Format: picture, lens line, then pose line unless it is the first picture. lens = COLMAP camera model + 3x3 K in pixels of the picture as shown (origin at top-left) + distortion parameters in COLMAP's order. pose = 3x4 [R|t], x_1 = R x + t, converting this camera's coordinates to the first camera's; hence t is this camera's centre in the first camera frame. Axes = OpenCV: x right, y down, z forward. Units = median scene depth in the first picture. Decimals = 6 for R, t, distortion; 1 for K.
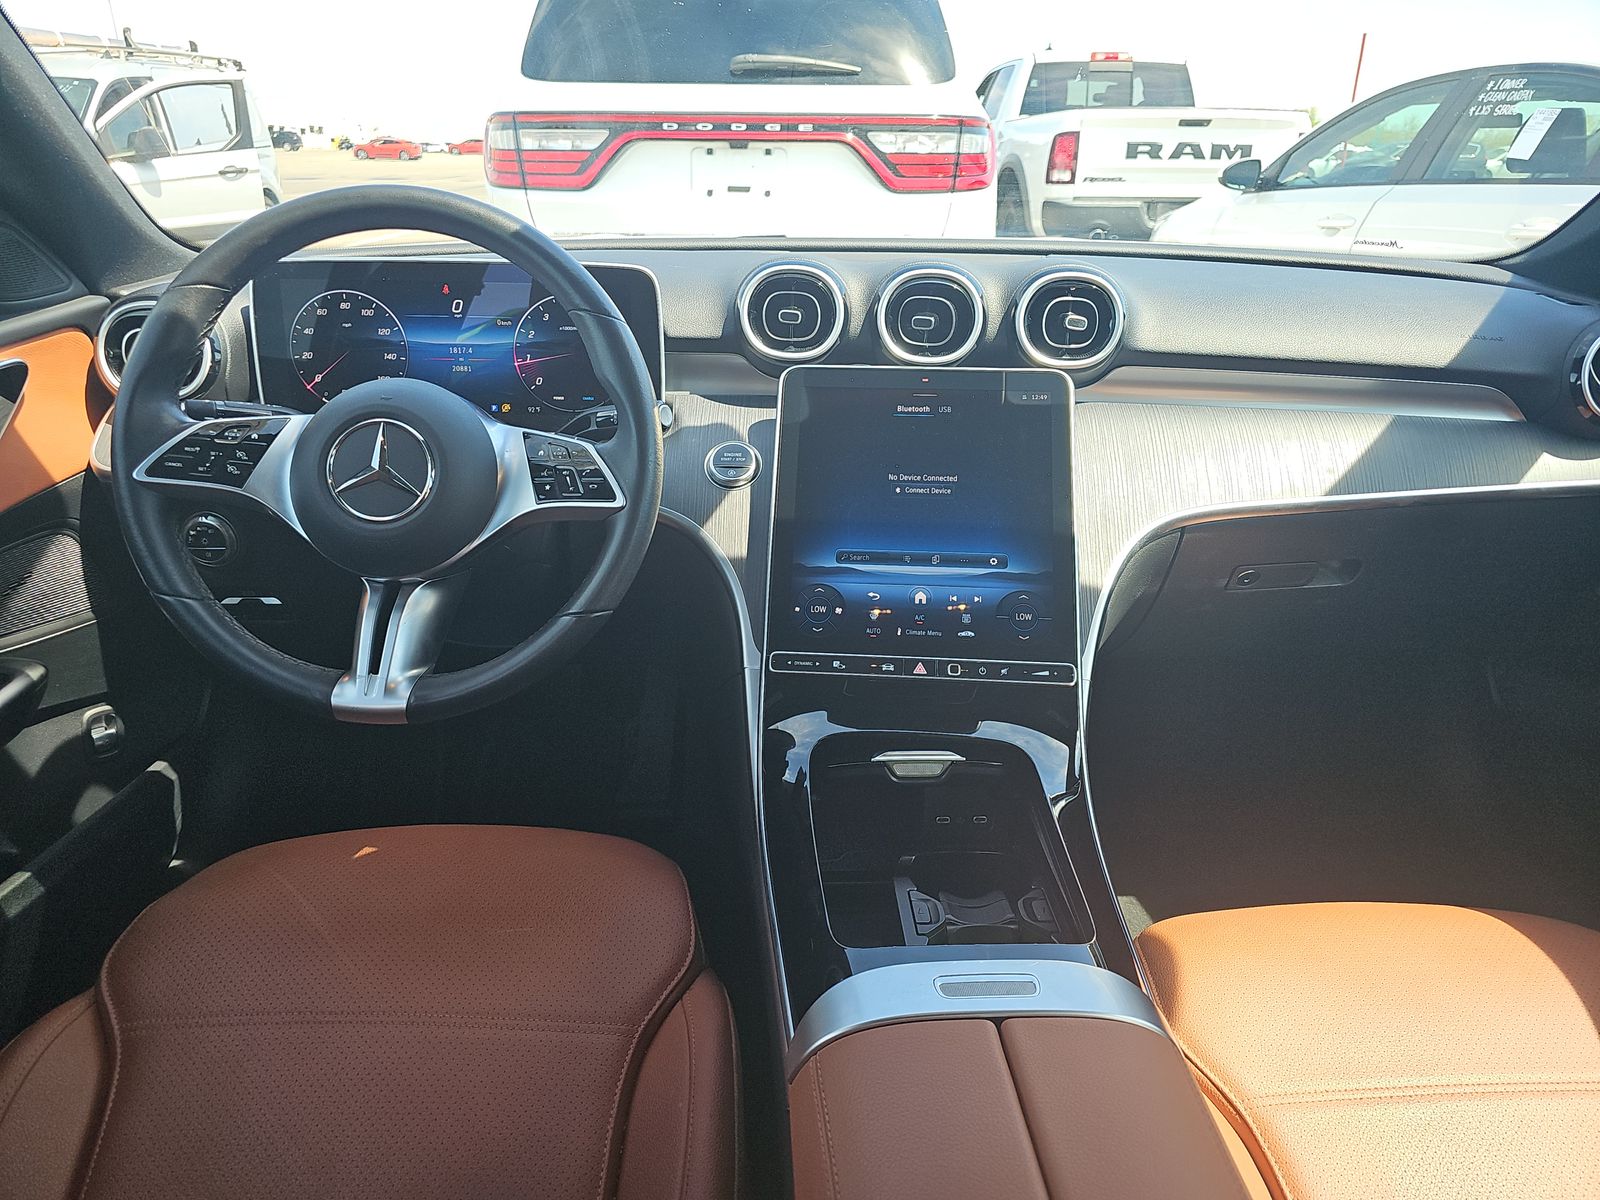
lens RADIAL K [[1029.9, 0, 800.0], [0, 1029.9, 600.0], [0, 0, 1]] dist [0.072473, -0.065969]
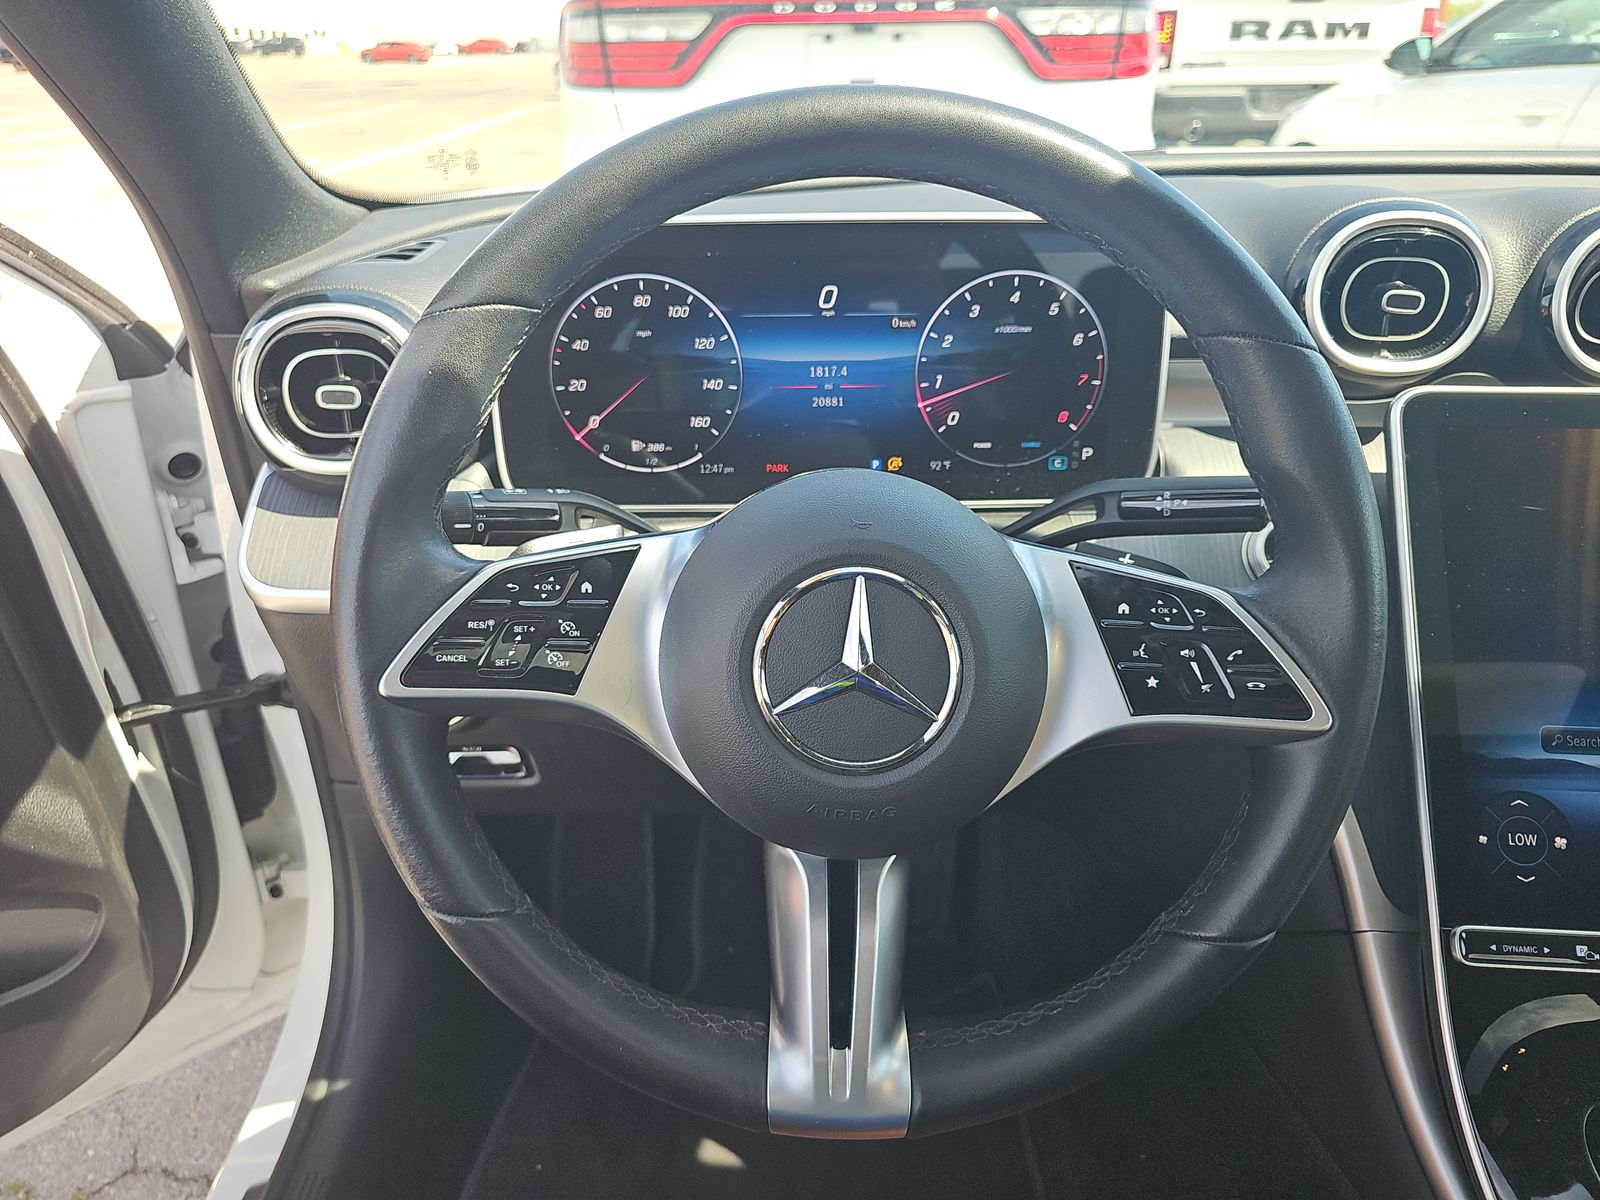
lens RADIAL K [[1029.9, 0, 800.0], [0, 1029.9, 600.0], [0, 0, 1]] dist [0.072473, -0.065969]
pose [[0.999712, -0.010165, -0.021738, -0.332318], [0.011932, 0.996498, 0.082763, -0.159035], [0.020821, -0.082998, 0.996332, 0.398361]]
